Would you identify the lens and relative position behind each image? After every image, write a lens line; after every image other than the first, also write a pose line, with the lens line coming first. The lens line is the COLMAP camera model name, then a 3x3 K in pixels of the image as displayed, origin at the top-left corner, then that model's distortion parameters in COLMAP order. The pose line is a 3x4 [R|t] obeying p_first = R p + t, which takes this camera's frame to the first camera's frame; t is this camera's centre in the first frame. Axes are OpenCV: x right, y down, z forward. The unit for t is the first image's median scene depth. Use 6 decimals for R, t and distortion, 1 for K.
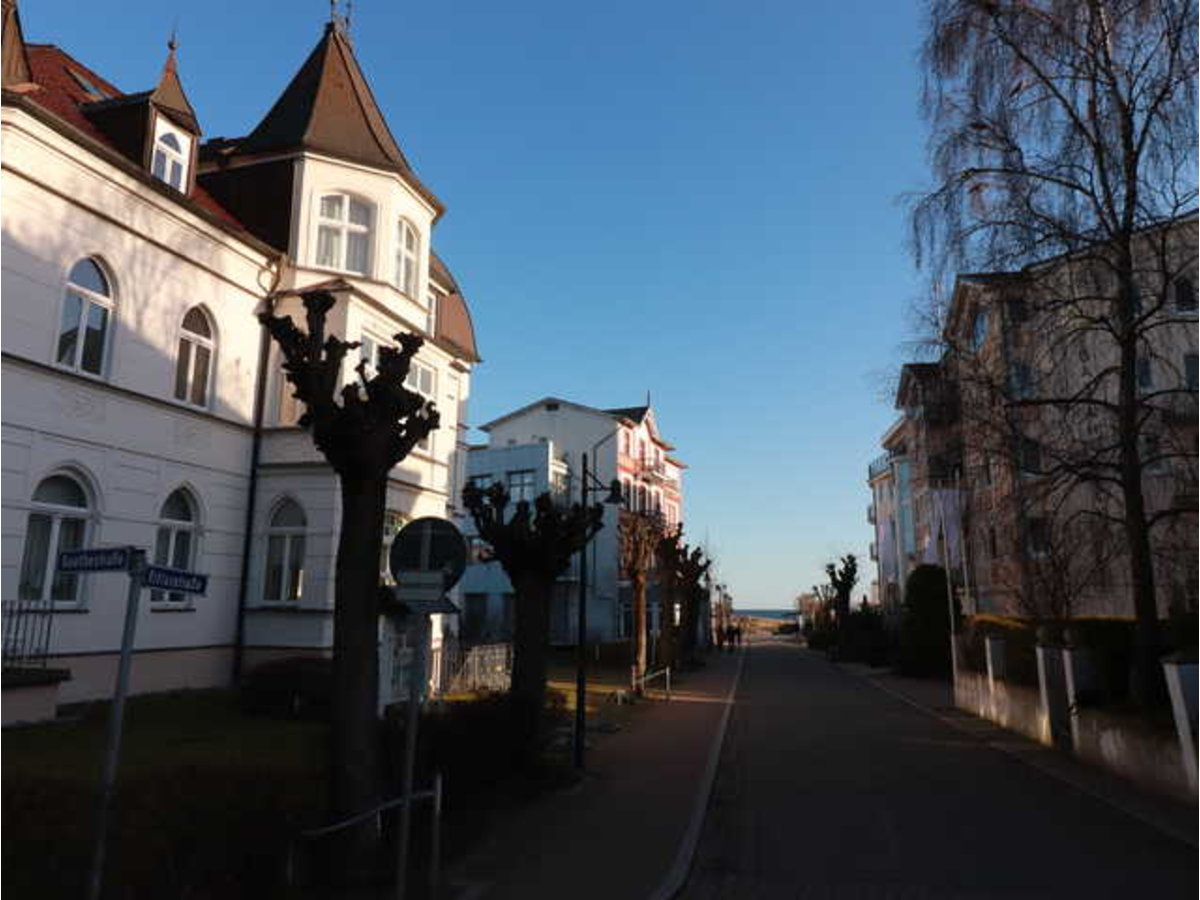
lens RADIAL K [[827.1, 0, 592.3], [0, 827.1, 440.0], [0, 0, 1]] dist [0.000306, -0.012533]
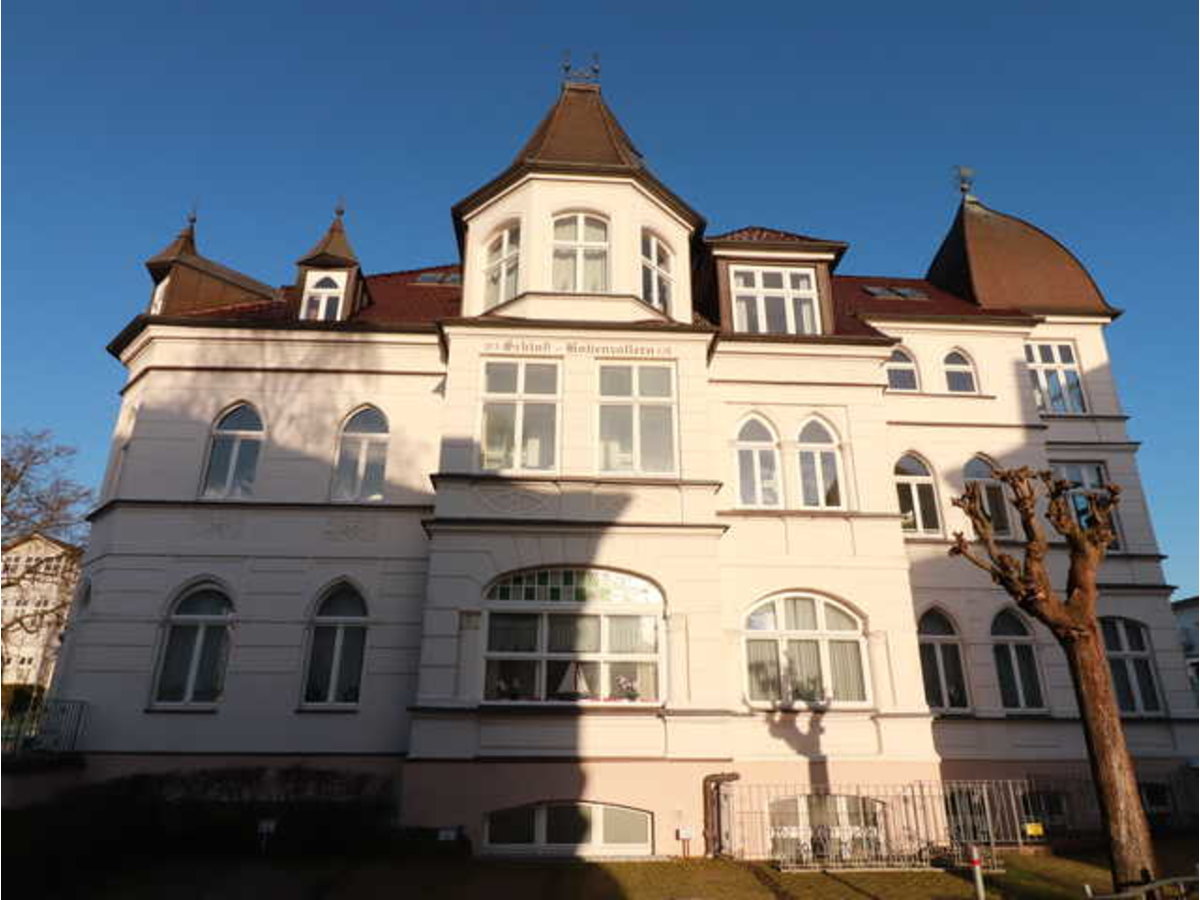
lens RADIAL K [[706.4, 0, 599.5], [0, 706.4, 446.4], [0, 0, 1]] dist [-0.000136, -0.001204]
pose [[0.347669, -0.331309, -0.877132, 0.365564], [0.179157, 0.941728, -0.284696, 0.178070], [0.920342, -0.058164, 0.386766, 0.854846]]
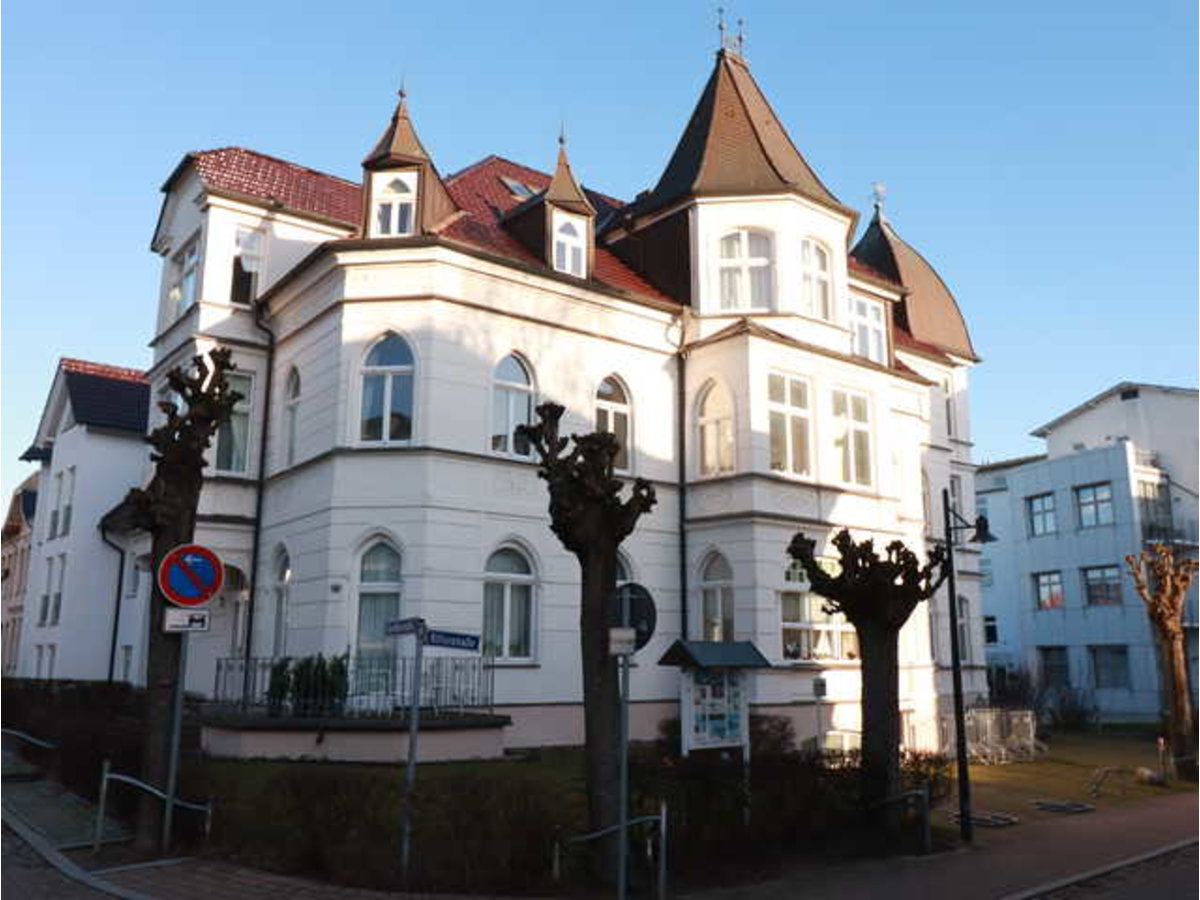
lens RADIAL K [[1001.9, 0, 603.7], [0, 1001.9, 446.8], [0, 0, 1]] dist [0.010359, -0.008467]
pose [[0.831678, -0.119010, -0.542355, 0.182873], [0.111203, 0.992671, -0.047300, -0.011852], [0.544009, -0.020973, 0.838817, -0.071154]]
